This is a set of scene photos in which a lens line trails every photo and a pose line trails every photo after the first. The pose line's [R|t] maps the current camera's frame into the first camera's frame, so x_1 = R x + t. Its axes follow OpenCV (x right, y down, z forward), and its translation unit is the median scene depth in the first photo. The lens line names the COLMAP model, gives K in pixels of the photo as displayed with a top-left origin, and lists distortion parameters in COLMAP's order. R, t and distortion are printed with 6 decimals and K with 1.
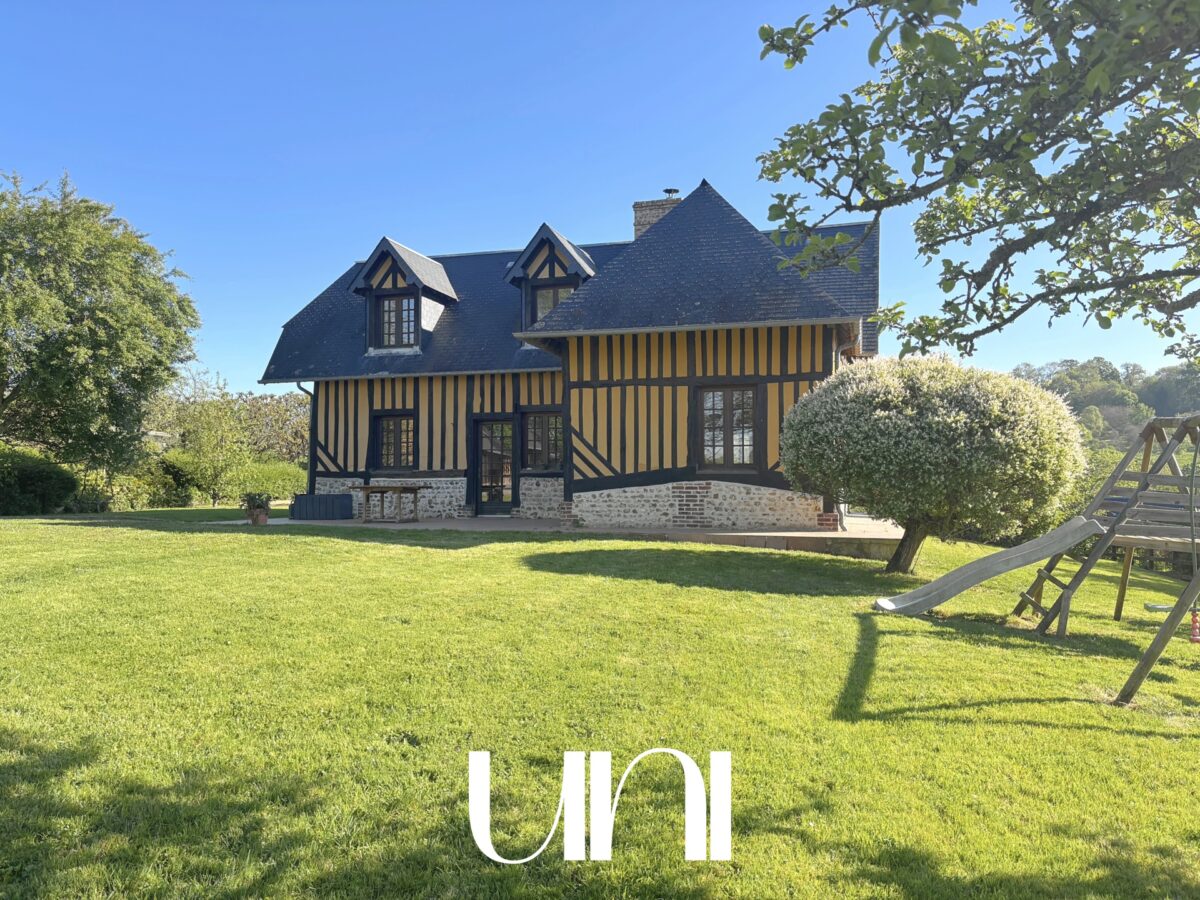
lens RADIAL K [[901.1, 0, 595.7], [0, 901.1, 451.1], [0, 0, 1]] dist [0.073411, -0.061598]
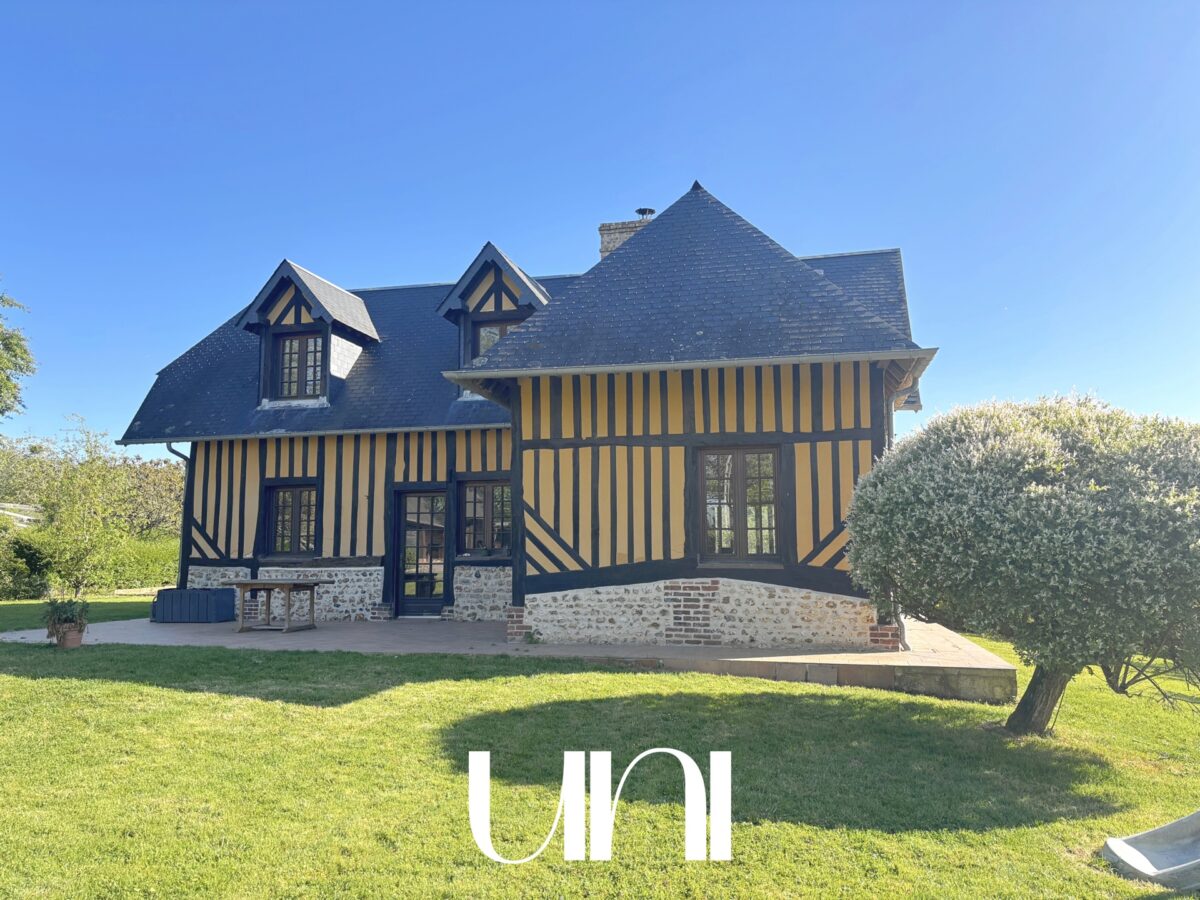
lens RADIAL K [[901.1, 0, 601.2], [0, 901.1, 442.4], [0, 0, 1]] dist [0.073411, -0.061598]
pose [[0.997967, 0.001992, 0.063698, -0.009068], [0.003198, 0.996687, -0.081270, -0.013330], [-0.063649, 0.081308, 0.994655, 0.227585]]
